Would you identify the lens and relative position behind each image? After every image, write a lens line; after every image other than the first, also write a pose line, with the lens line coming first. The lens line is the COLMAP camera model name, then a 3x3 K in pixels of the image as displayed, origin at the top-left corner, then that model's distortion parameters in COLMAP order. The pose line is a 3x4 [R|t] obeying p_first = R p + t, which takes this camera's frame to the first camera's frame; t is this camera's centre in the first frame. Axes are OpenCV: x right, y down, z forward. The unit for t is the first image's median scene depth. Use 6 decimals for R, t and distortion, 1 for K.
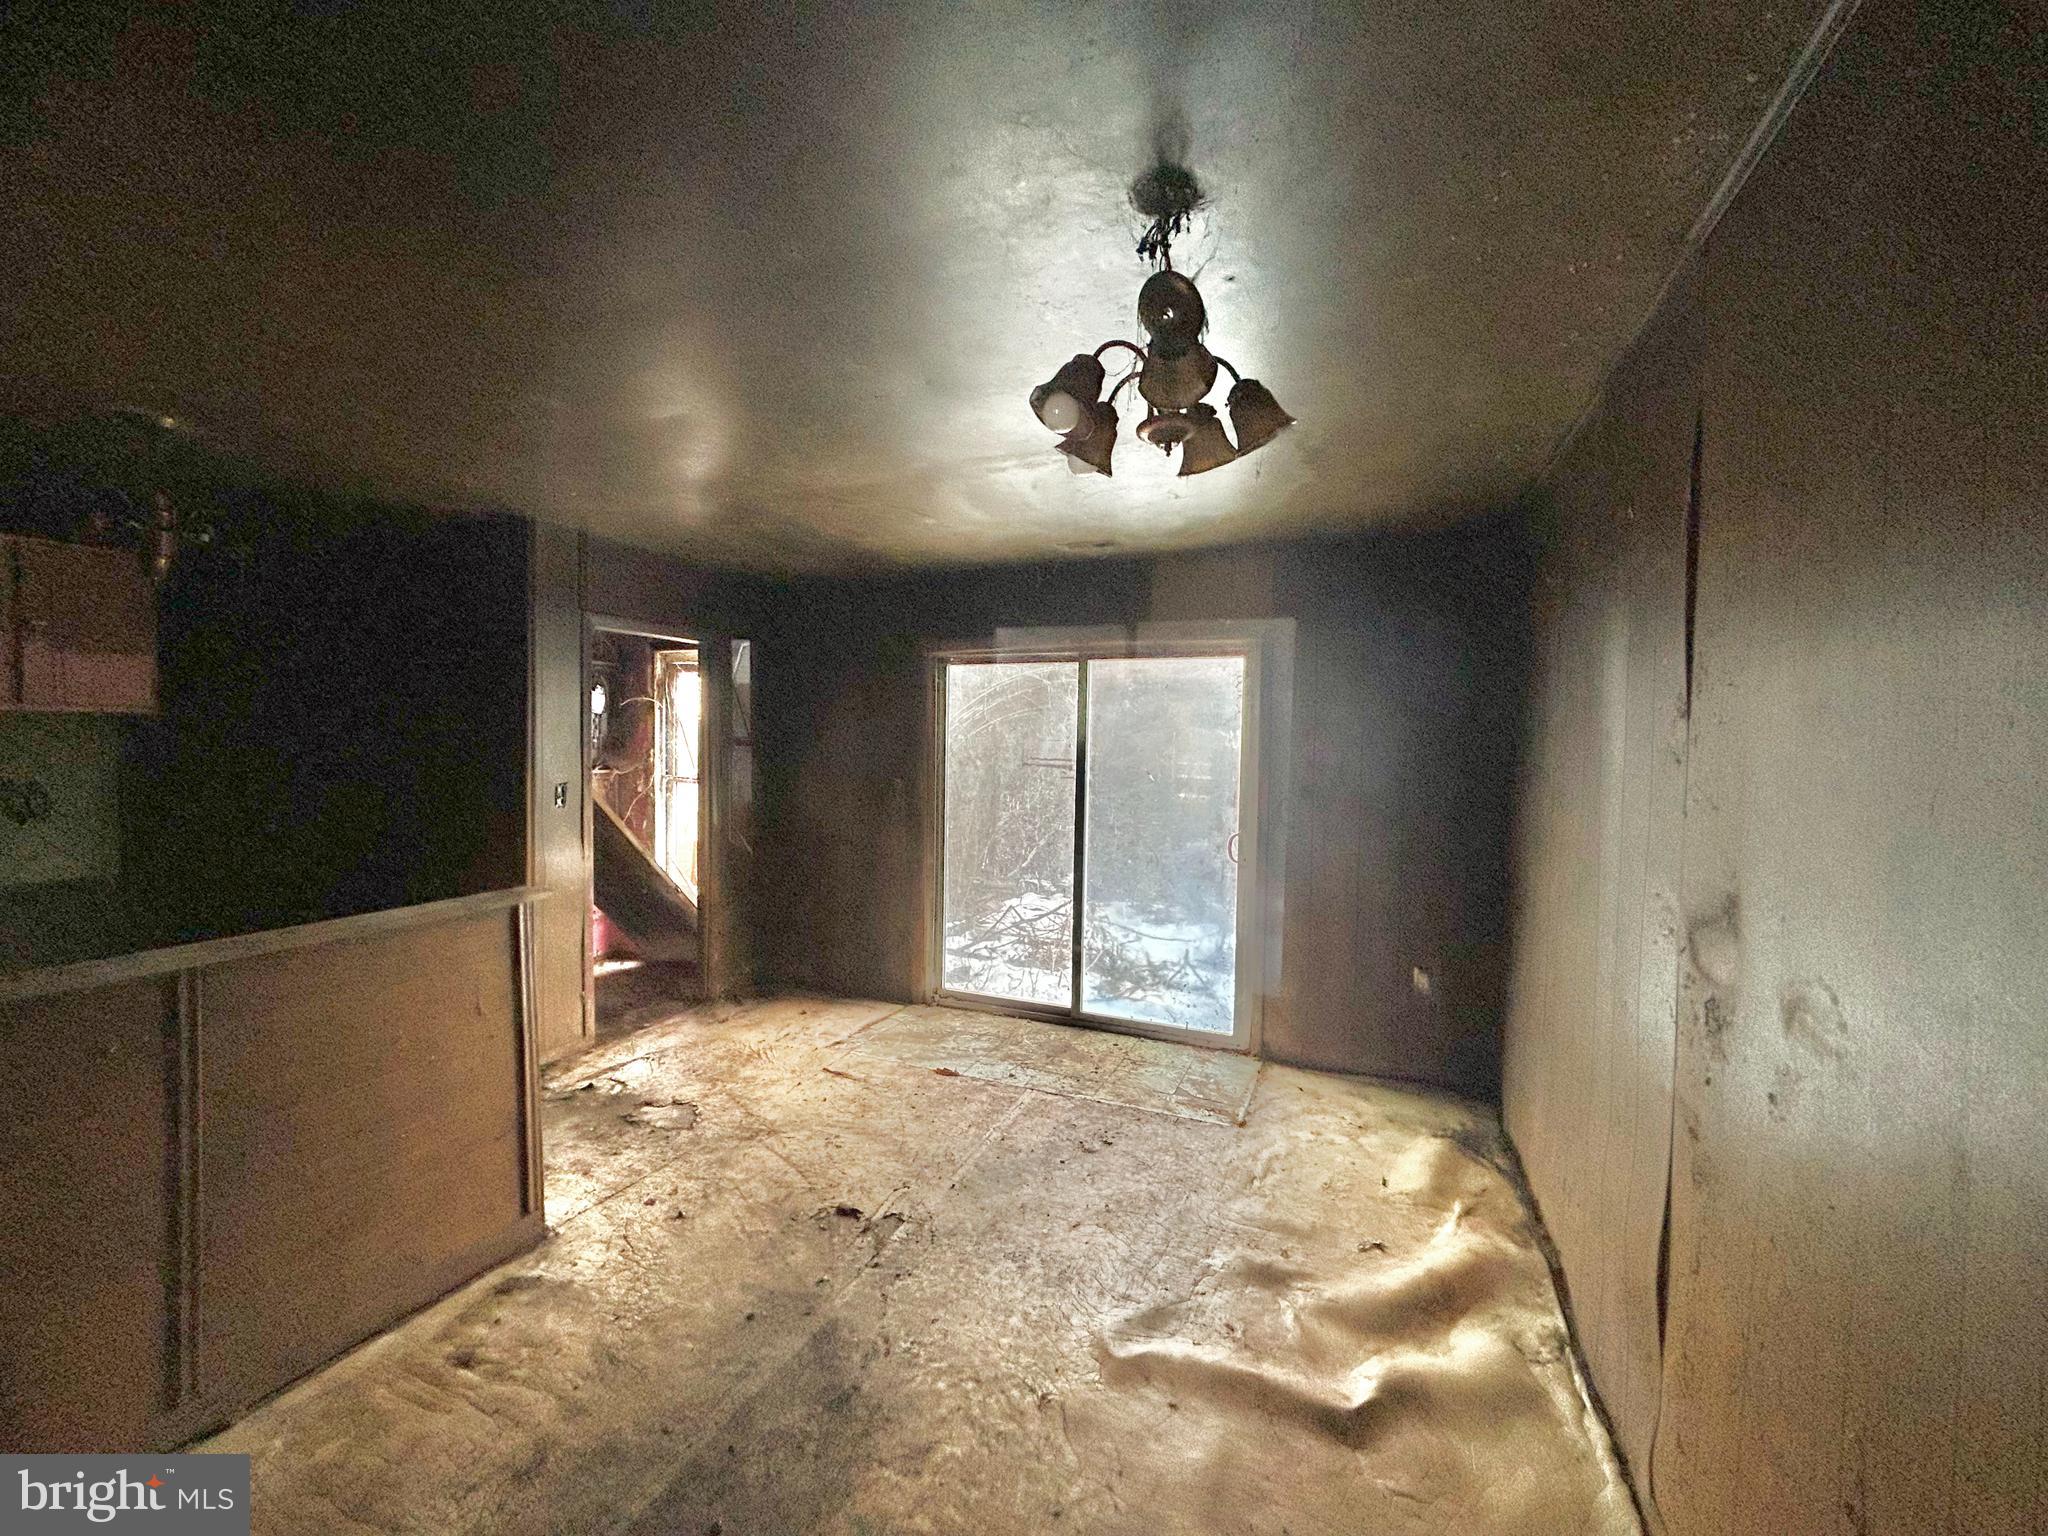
lens RADIAL K [[825.7, 0, 1022.8], [0, 825.7, 767.3], [0, 0, 1]] dist [-0.003903, 0.001326]
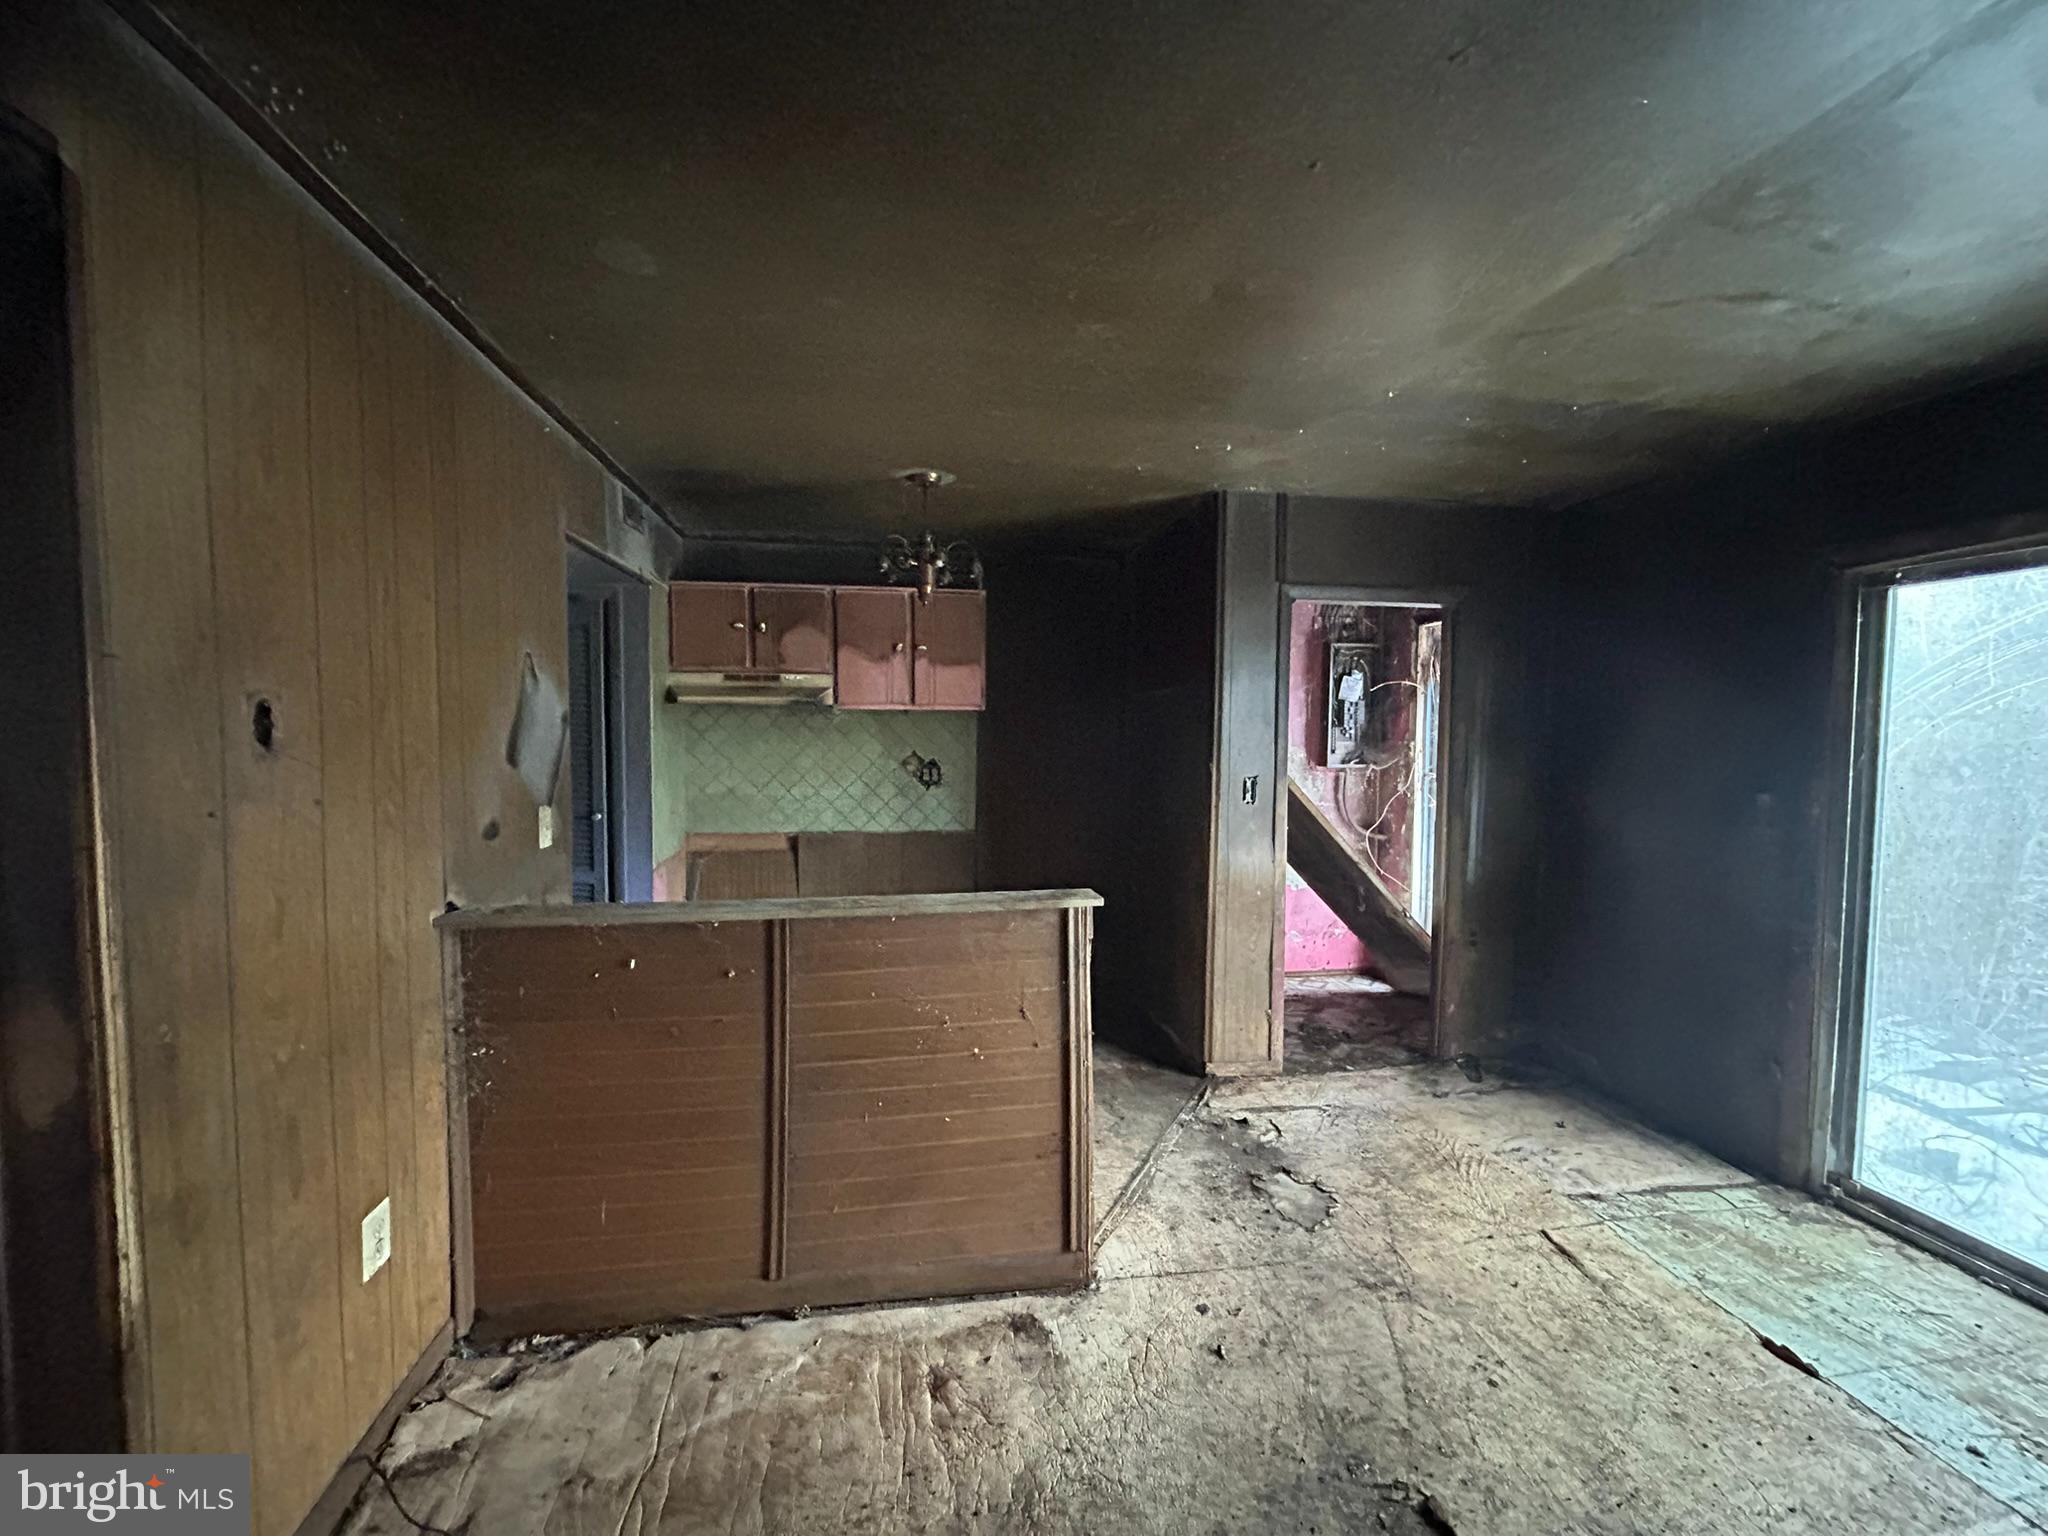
lens RADIAL K [[825.7, 0, 1027.0], [0, 825.7, 768.5], [0, 0, 1]] dist [-0.003903, 0.001326]
pose [[0.537355, 0.033480, -0.842691, 0.078099], [-0.027642, 0.999374, 0.022079, -0.003305], [0.842903, 0.011429, 0.537944, 0.308326]]
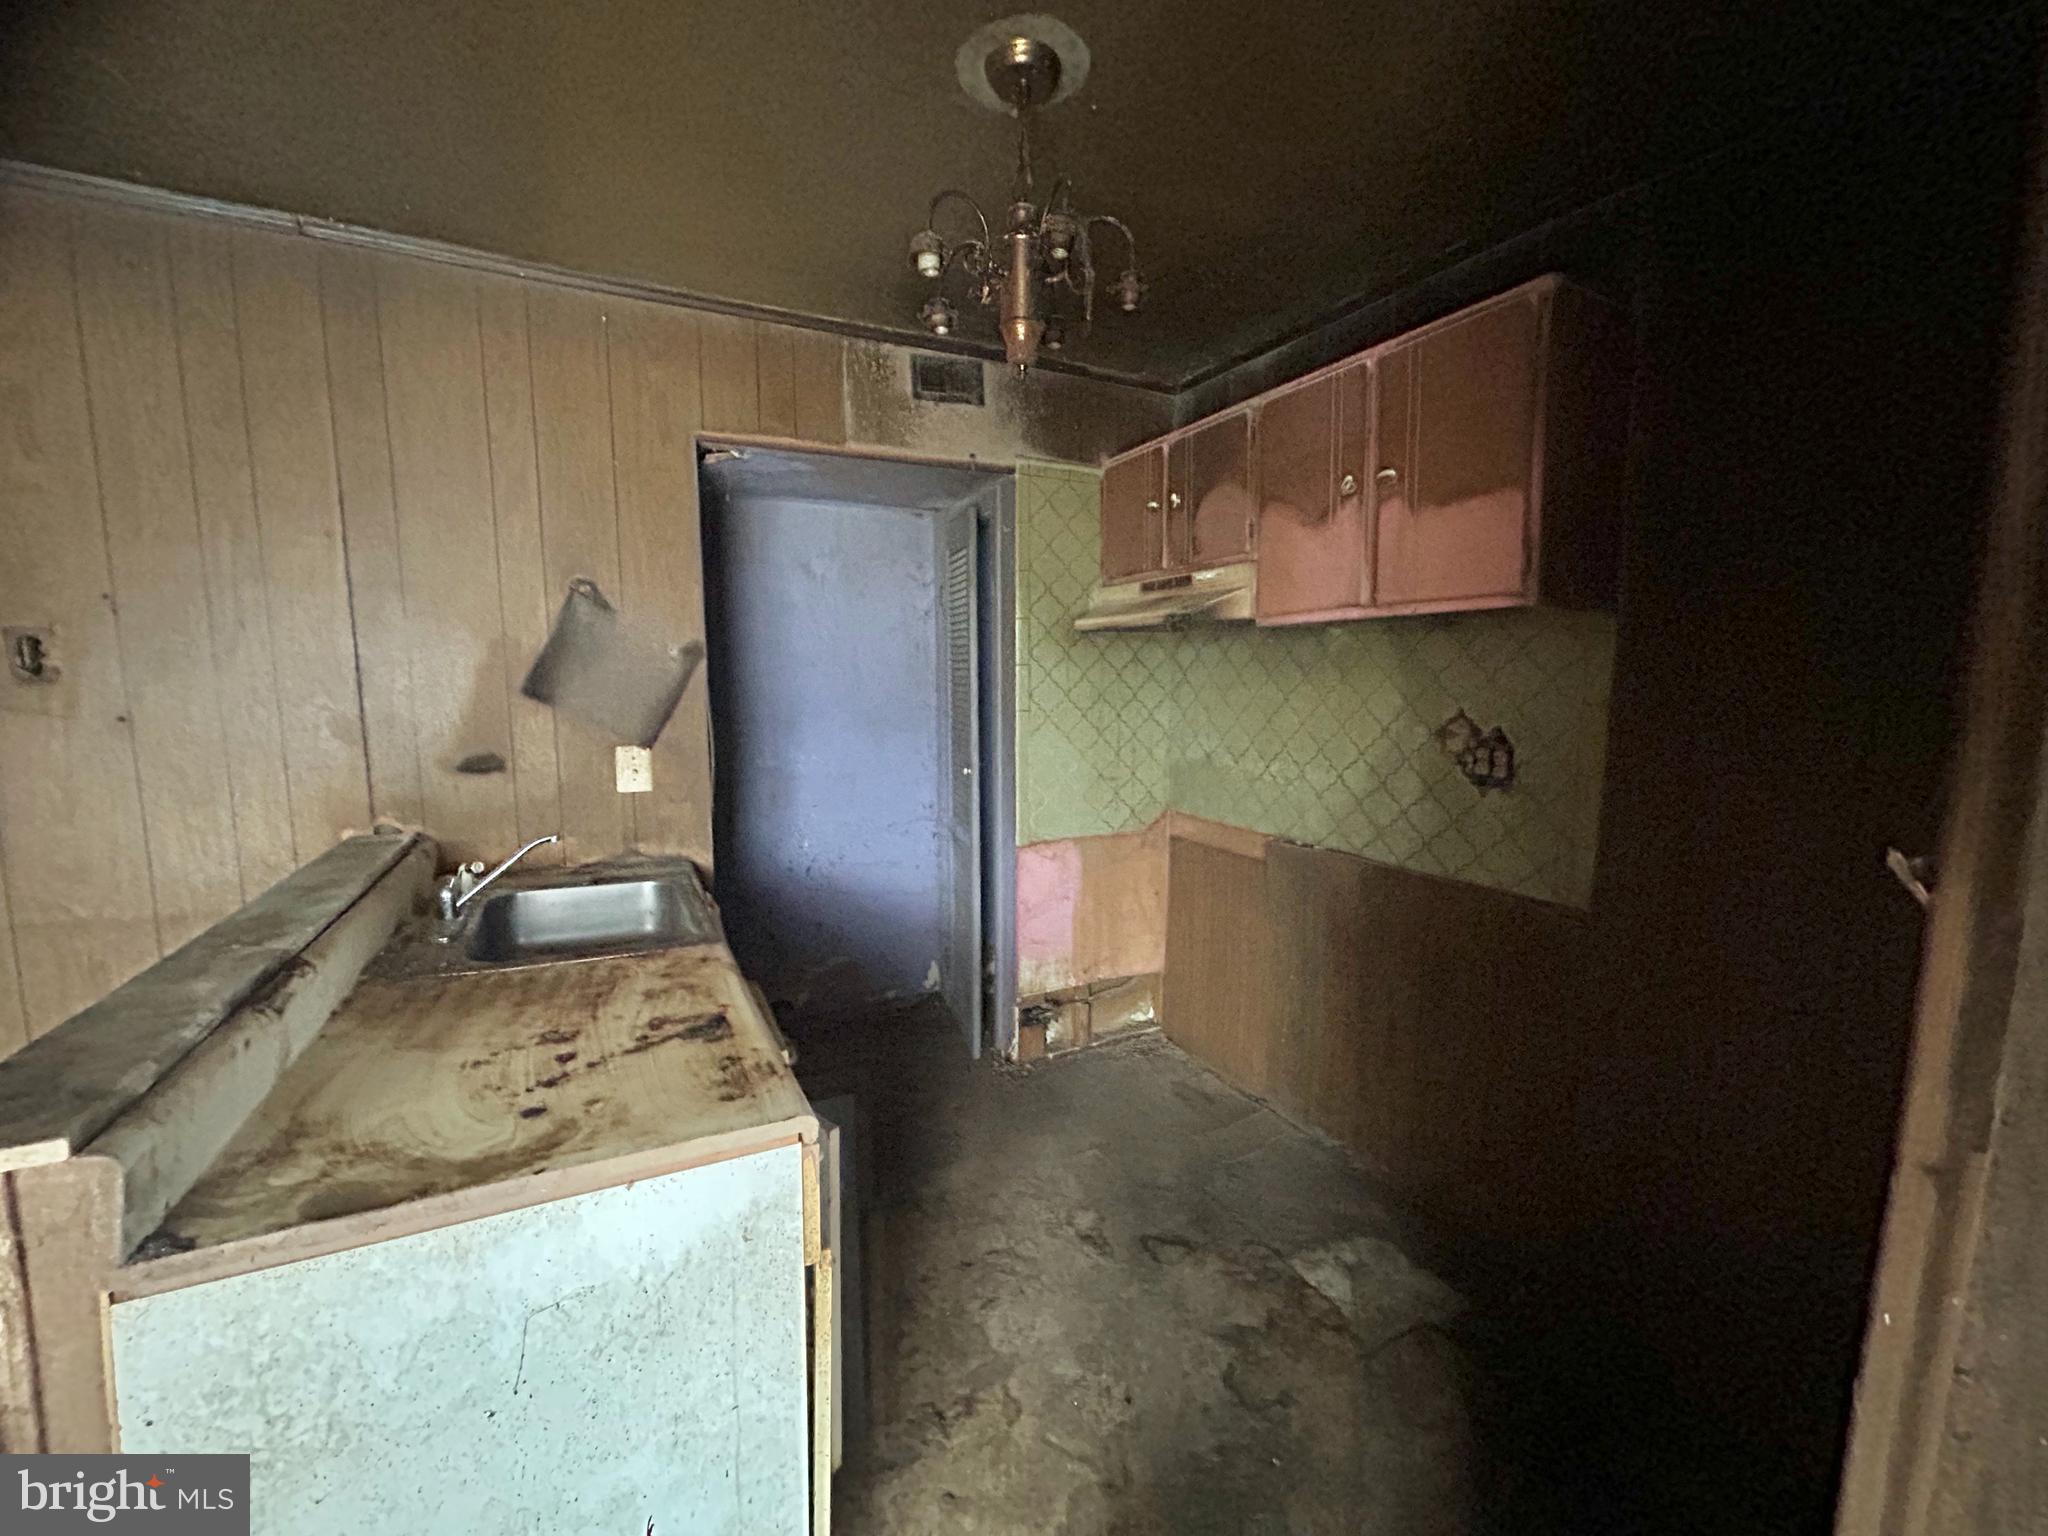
lens RADIAL K [[825.7, 0, 1019.6], [0, 825.7, 780.7], [0, 0, 1]] dist [-0.003903, 0.001326]
pose [[-0.649046, 0.087922, -0.755651, -0.411500], [-0.029495, 0.989644, 0.140482, -0.018728], [0.760177, 0.113467, -0.639731, 0.955419]]
